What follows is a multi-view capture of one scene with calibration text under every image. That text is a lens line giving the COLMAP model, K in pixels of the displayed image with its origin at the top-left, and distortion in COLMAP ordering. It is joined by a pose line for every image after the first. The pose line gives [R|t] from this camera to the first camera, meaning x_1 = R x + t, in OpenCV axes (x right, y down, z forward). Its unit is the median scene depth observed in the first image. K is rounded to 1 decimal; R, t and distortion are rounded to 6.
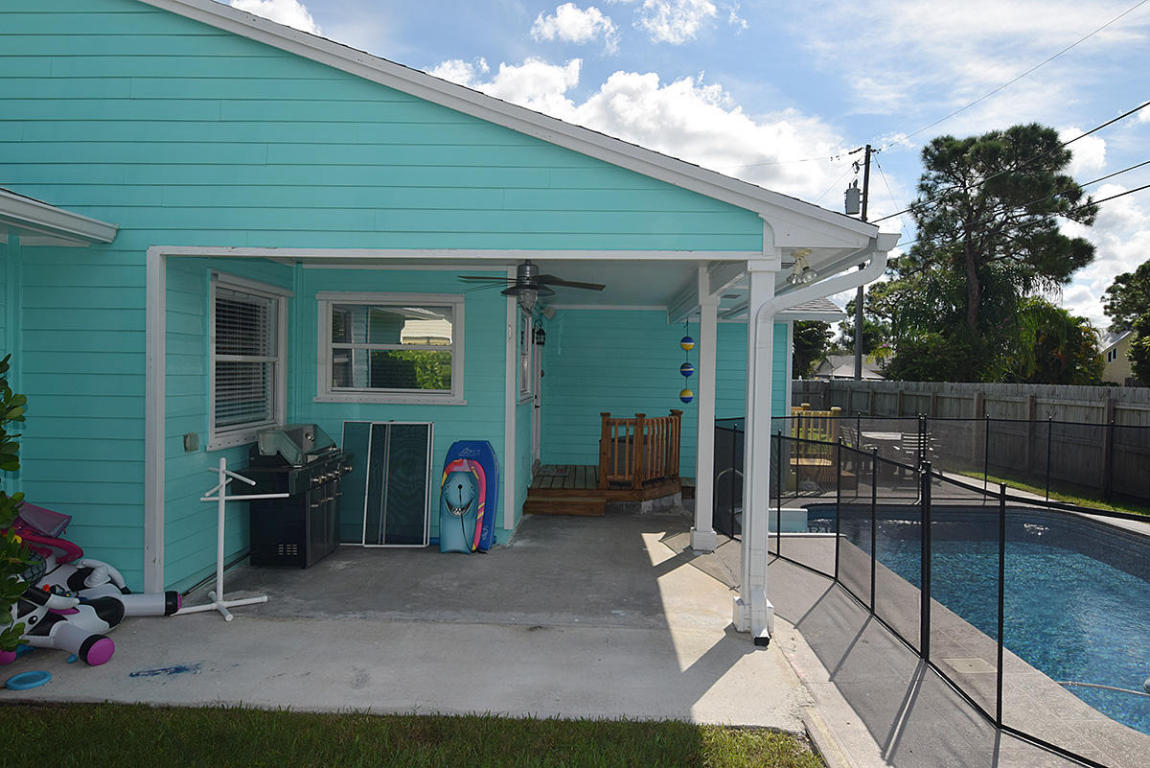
lens RADIAL K [[747.8, 0, 575.0], [0, 747.8, 384.0], [0, 0, 1]] dist [0.001778, 0.000417]
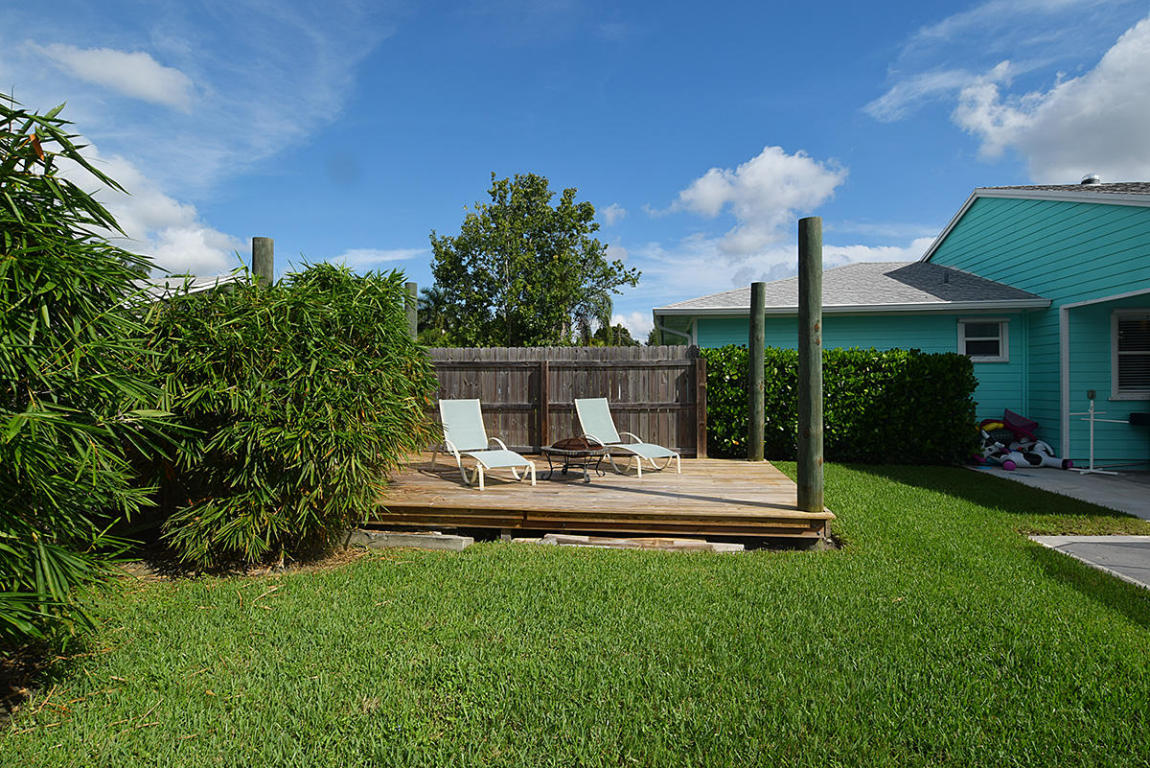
lens RADIAL K [[607.5, 0, 578.4], [0, 607.5, 385.4], [0, 0, 1]] dist [0.004877, -0.012518]
pose [[-0.107982, -0.015378, -0.994034, 1.227558], [-0.013615, 0.999809, -0.013989, 0.089845], [0.994060, 0.012023, -0.108171, -0.217000]]
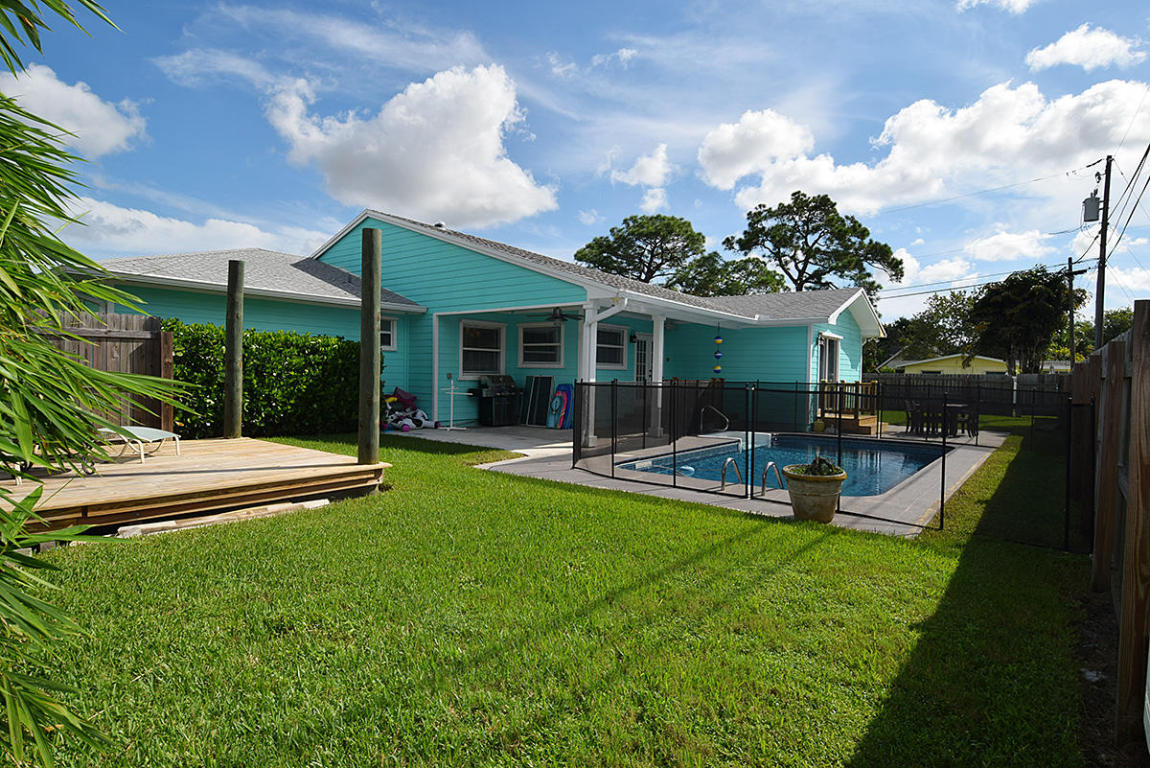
lens RADIAL K [[607.5, 0, 578.4], [0, 607.5, 385.4], [0, 0, 1]] dist [0.004877, -0.012518]
pose [[0.811329, 0.009317, -0.584515, 1.261816], [-0.014285, 0.999890, -0.003890, 0.110588], [0.584415, 0.011506, 0.811374, -0.644139]]
